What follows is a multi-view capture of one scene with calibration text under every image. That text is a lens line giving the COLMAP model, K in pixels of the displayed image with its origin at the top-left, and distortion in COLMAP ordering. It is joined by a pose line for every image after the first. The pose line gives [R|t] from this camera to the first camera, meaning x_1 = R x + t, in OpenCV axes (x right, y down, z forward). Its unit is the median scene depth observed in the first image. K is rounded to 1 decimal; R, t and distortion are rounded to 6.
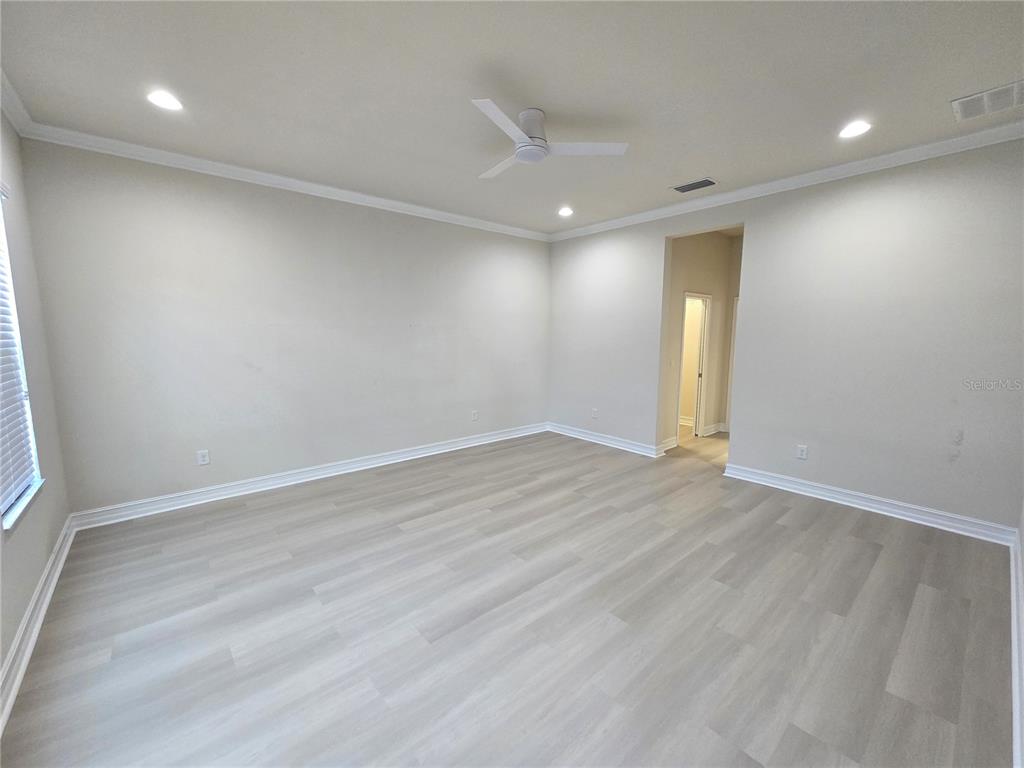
lens RADIAL K [[419.8, 0, 512.0], [0, 419.8, 384.0], [0, 0, 1]] dist [-0.001151, -0.000439]
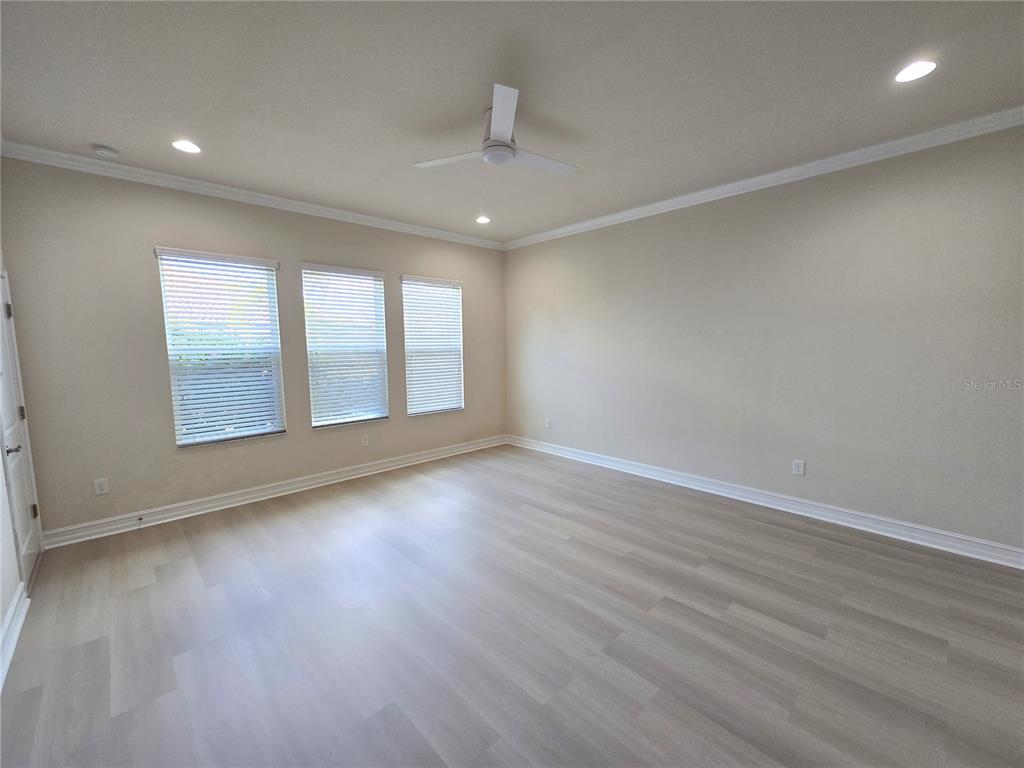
lens RADIAL K [[419.8, 0, 512.0], [0, 419.8, 384.0], [0, 0, 1]] dist [-0.001151, -0.000439]
pose [[0.045173, 0.092172, -0.994718, 0.744403], [-0.112913, 0.989825, 0.086591, -0.081568], [0.992578, 0.108405, 0.055120, 0.742425]]
